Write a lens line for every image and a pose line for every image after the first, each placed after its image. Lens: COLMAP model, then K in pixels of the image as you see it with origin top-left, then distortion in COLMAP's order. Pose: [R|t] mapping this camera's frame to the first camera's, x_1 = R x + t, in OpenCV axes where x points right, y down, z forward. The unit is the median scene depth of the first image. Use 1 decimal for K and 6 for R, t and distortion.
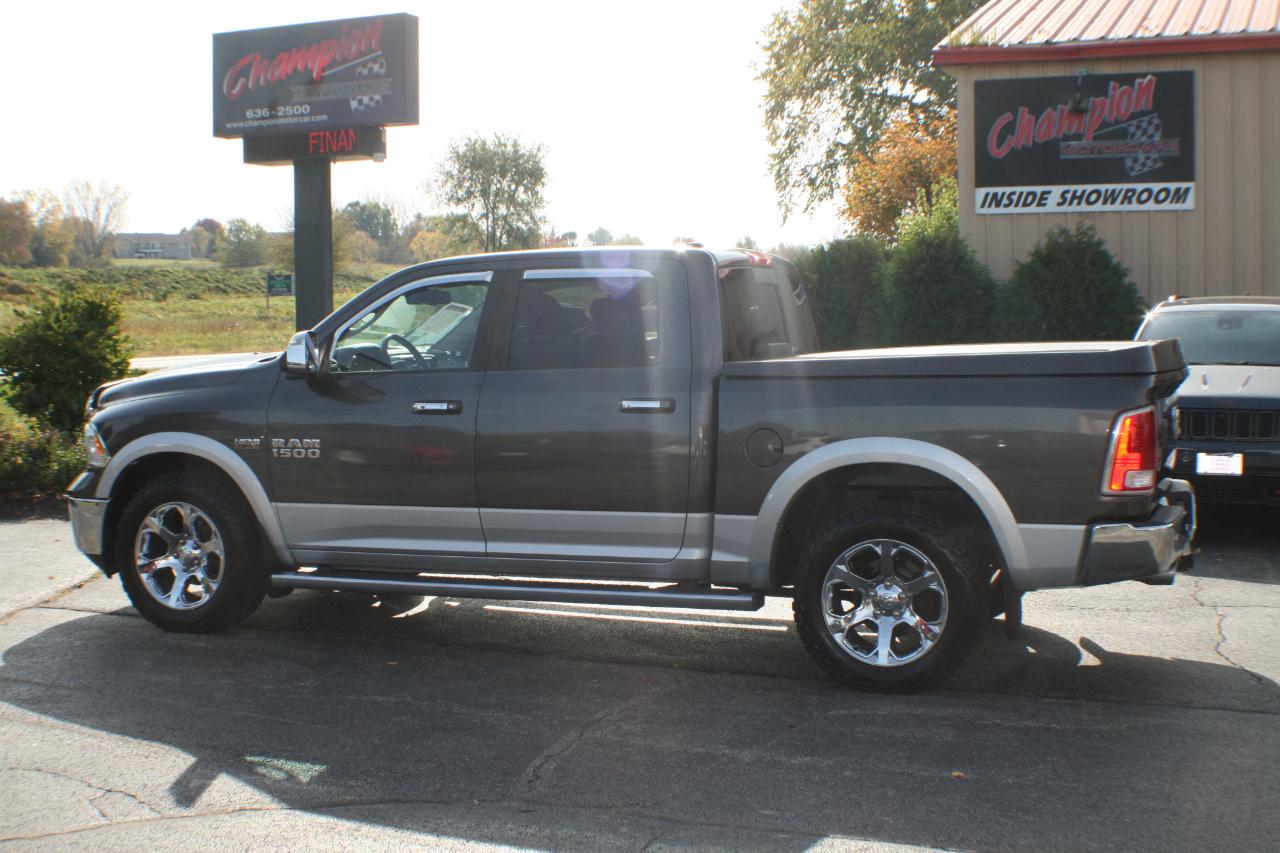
lens RADIAL K [[1710.3, 0, 637.3], [0, 1710.3, 473.2], [0, 0, 1]] dist [-0.155664, -0.014894]
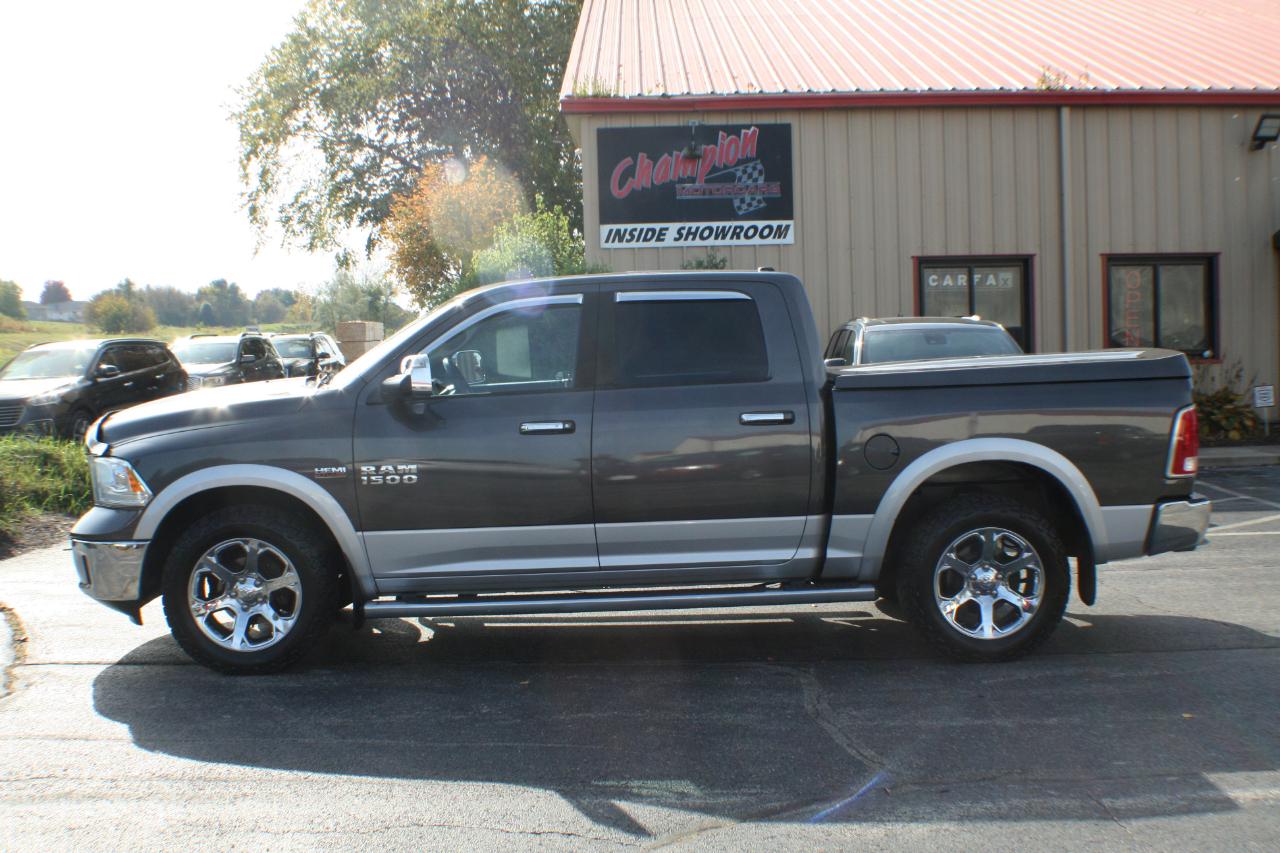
lens RADIAL K [[1579.6, 0, 640.0], [0, 1579.6, 426.5], [0, 0, 1]] dist [-0.127240, -0.004373]
pose [[0.919775, -0.033590, 0.391006, -0.191406], [0.049872, 0.998257, -0.031557, -0.002930], [-0.389265, 0.048526, 0.919847, 0.048730]]
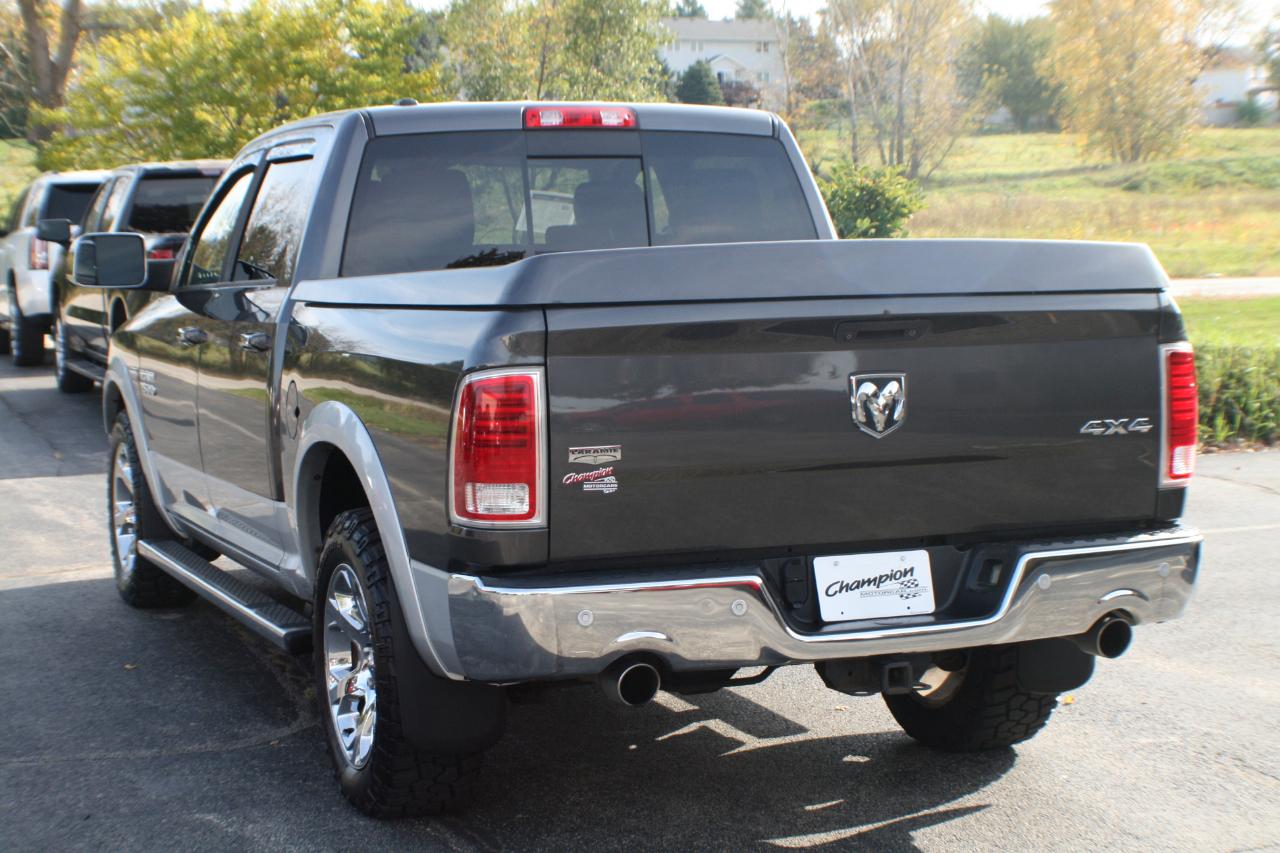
lens RADIAL K [[2372.7, 0, 643.1], [0, 2372.7, 462.1], [0, 0, 1]] dist [-0.135683, -0.100005]
pose [[0.674669, 0.069924, -0.734801, 0.342507], [-0.057543, 0.997456, 0.042084, -0.016729], [0.735874, 0.013889, 0.676976, 0.196266]]
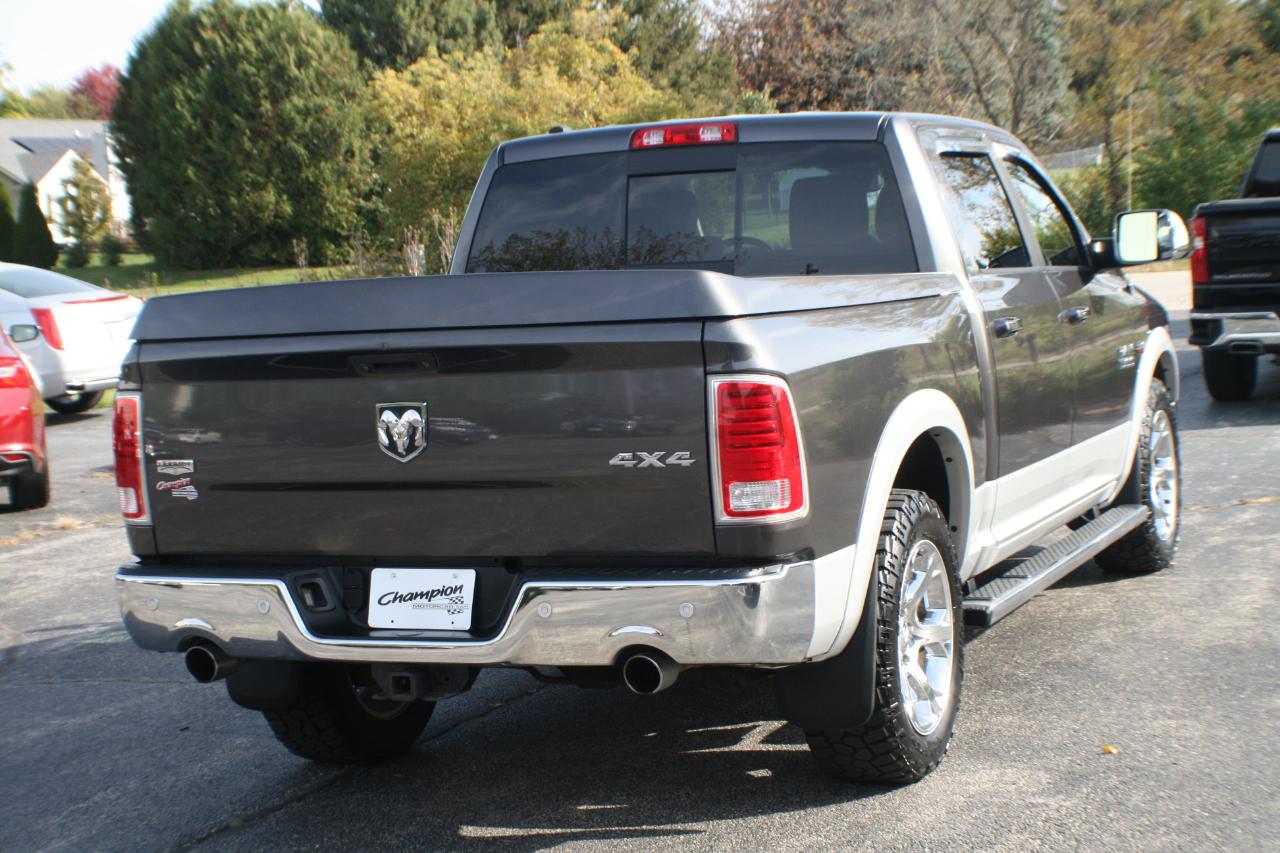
lens RADIAL K [[2372.7, 0, 643.1], [0, 2372.7, 462.1], [0, 0, 1]] dist [-0.135683, -0.100005]
pose [[-0.039680, 0.109415, -0.993204, 0.463909], [-0.035477, 0.993206, 0.110833, -0.046510], [0.998582, 0.039633, -0.035529, 0.472396]]
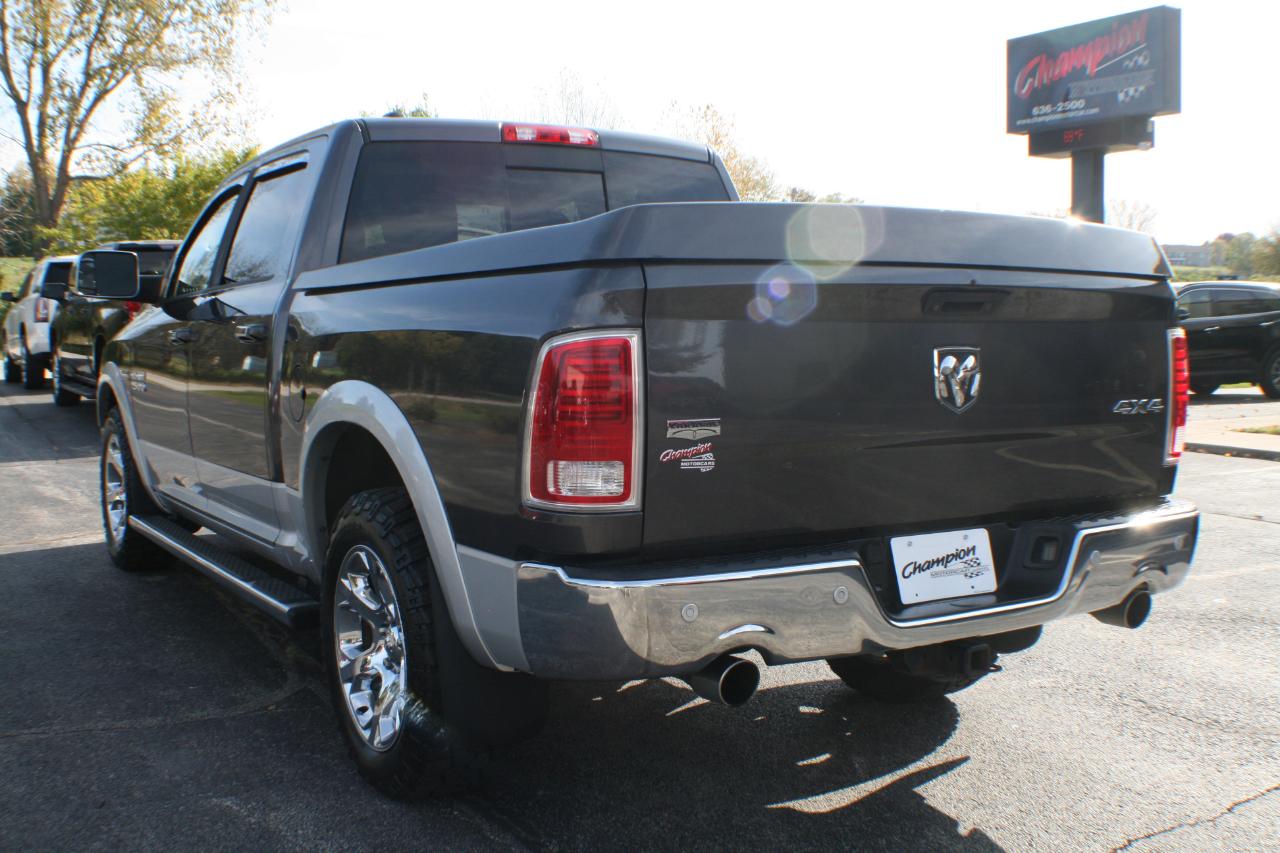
lens RADIAL K [[1403.1, 0, 644.4], [0, 1403.1, 454.3], [0, 0, 1]] dist [-0.184522, 0.038585]
pose [[0.788555, 0.067174, -0.611284, 0.212975], [-0.061815, 0.997640, 0.029889, -0.006390], [0.611849, 0.014217, 0.790847, 0.264744]]
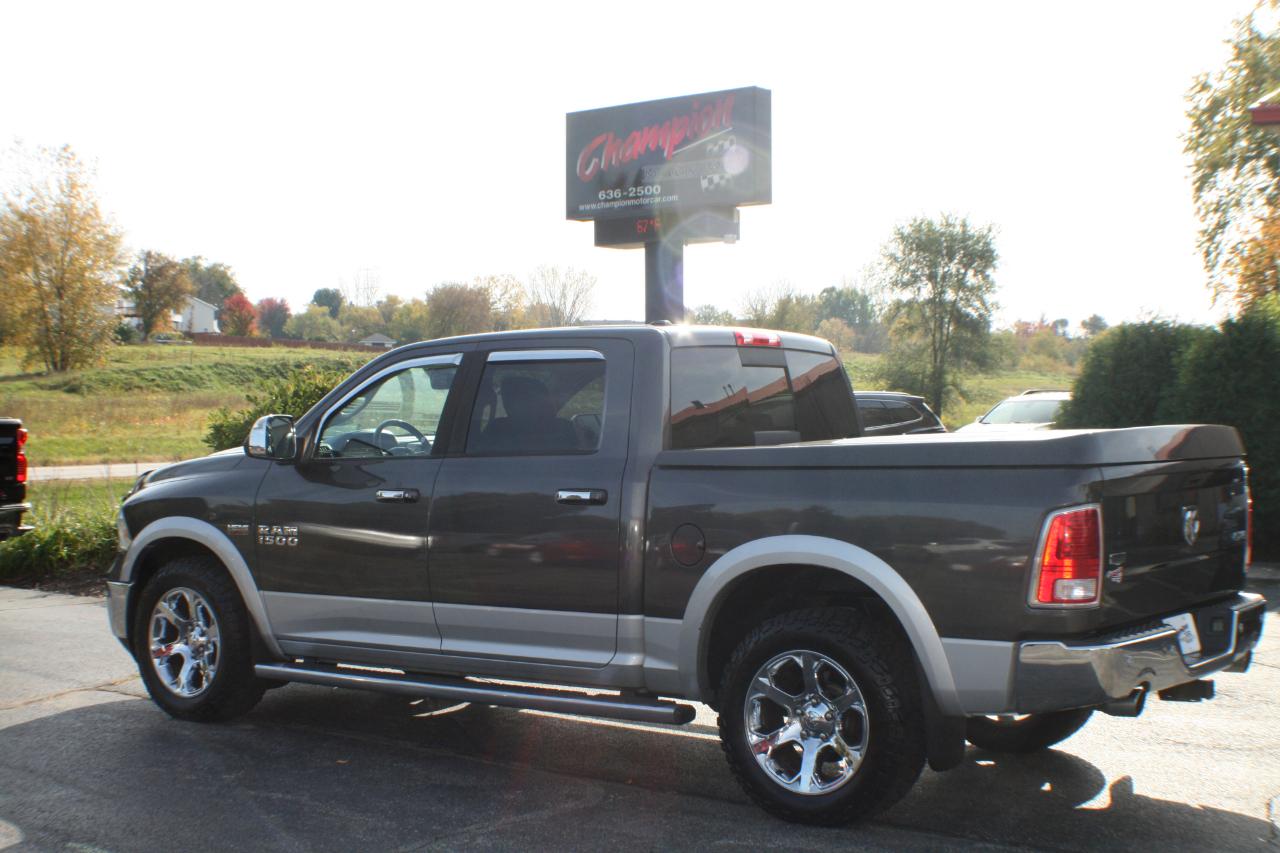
lens RADIAL K [[1826.5, 0, 642.5], [0, 1826.5, 486.7], [0, 0, 1]] dist [-0.151459, -0.047375]
pose [[0.963182, 0.013621, -0.268505, 0.126935], [-0.026831, 0.998600, -0.045591, -0.000390], [0.267508, 0.051117, 0.962199, 0.023847]]
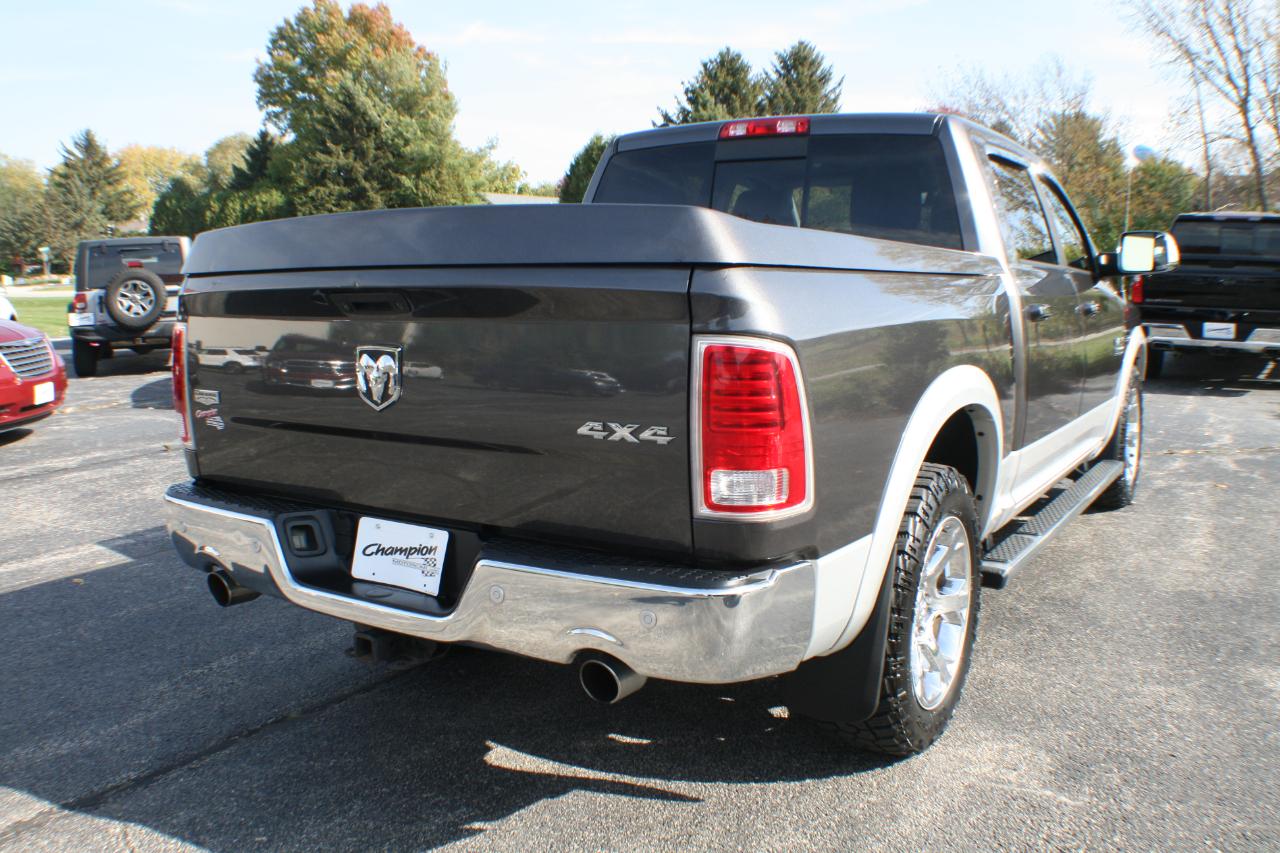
lens RADIAL K [[1119.7, 0, 638.6], [0, 1119.7, 449.8], [0, 0, 1]] dist [-0.197153, 0.004644]
pose [[-0.206782, 0.168324, -0.963799, 0.268644], [-0.080840, 0.978782, 0.188285, -0.033408], [0.975042, 0.116848, -0.188787, 0.487558]]
